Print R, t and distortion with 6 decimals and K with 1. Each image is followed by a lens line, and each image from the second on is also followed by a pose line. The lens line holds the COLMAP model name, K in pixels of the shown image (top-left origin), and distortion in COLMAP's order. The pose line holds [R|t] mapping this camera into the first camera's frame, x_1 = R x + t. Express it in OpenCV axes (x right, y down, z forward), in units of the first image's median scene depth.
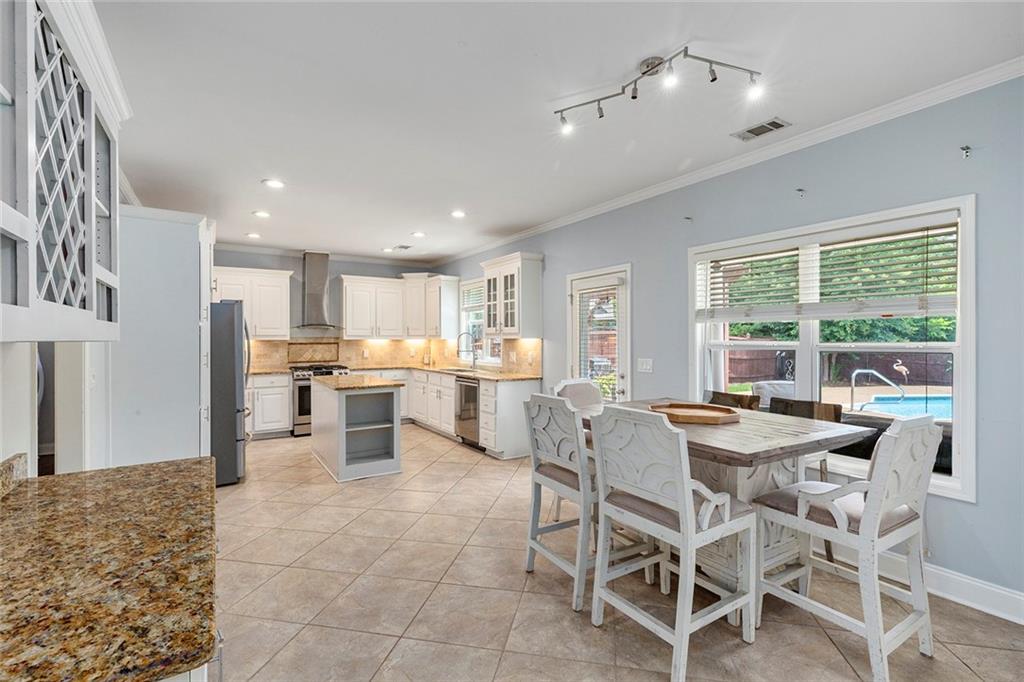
lens RADIAL K [[458.7, 0, 511.6], [0, 458.7, 339.8], [0, 0, 1]] dist [-0.000474, -0.000465]
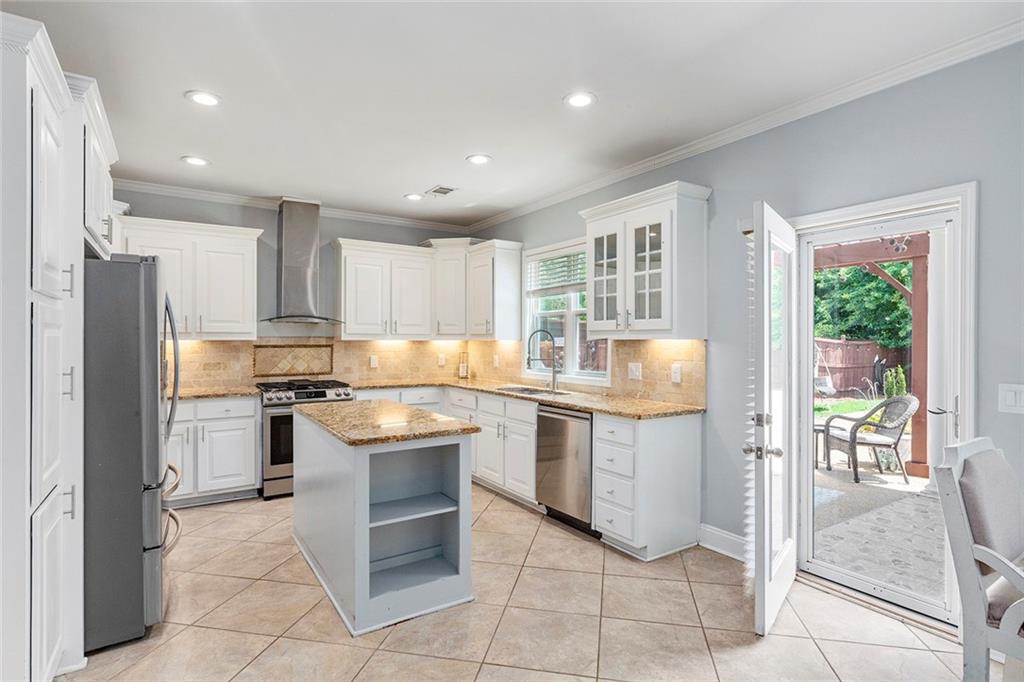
lens RADIAL K [[519.8, 0, 508.8], [0, 519.8, 342.8], [0, 0, 1]] dist [-0.001928, 0.000457]
pose [[0.999986, 0.004848, -0.001975, -0.152005], [-0.004843, 0.999985, 0.002491, 0.000336], [0.001987, -0.002481, 0.999995, 0.319355]]
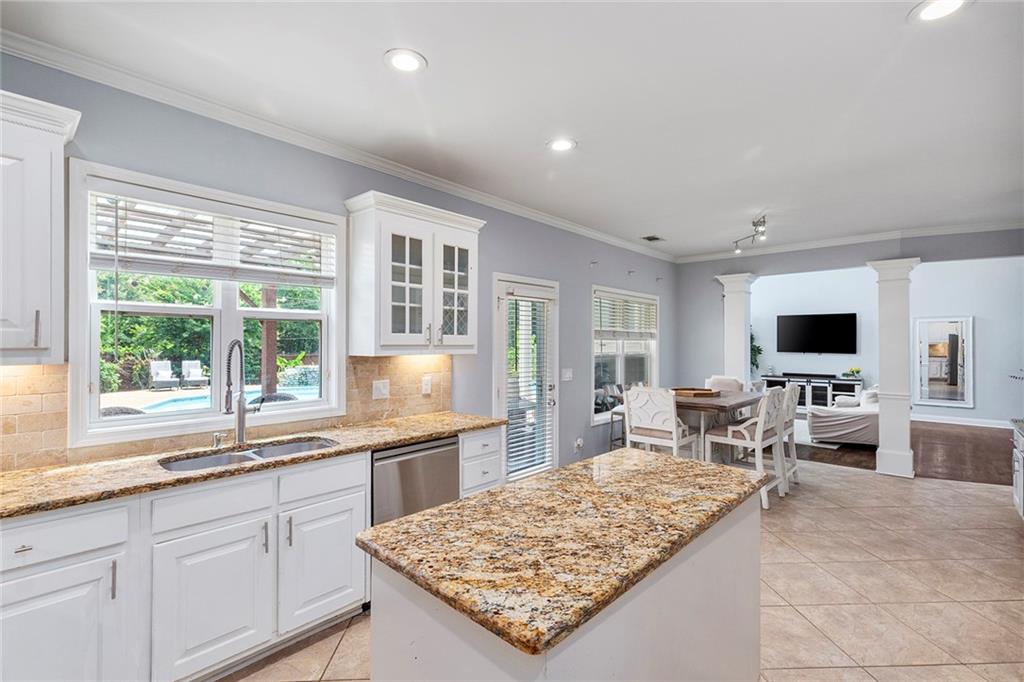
lens RADIAL K [[458.7, 0, 511.4], [0, 458.7, 341.0], [0, 0, 1]] dist [-0.000474, -0.000465]
pose [[-0.246975, 0.008225, 0.968987, -0.524323], [0.003331, 0.999965, -0.007639, -0.013352], [-0.969016, 0.001341, -0.246994, 0.944771]]
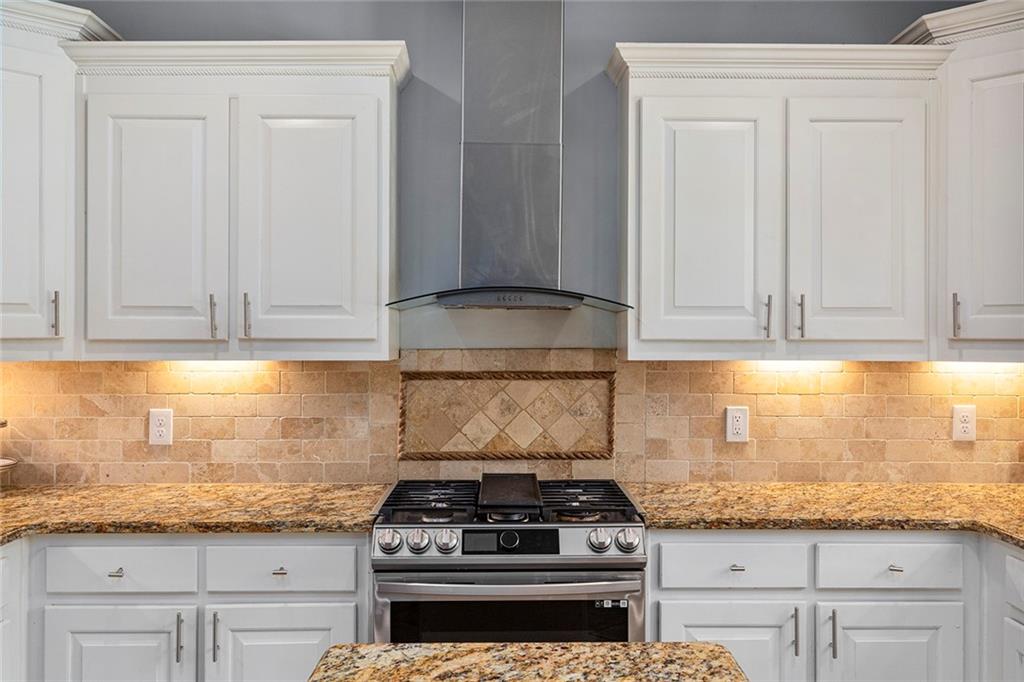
lens RADIAL K [[929.0, 0, 509.1], [0, 929.0, 334.4], [0, 0, 1]] dist [0.013071, 0.000000]
pose [[0.846425, 0.006099, -0.532473, -0.216704], [-0.005996, 0.999980, 0.001922, -0.014698], [0.532474, 0.001565, 0.846445, 0.705999]]
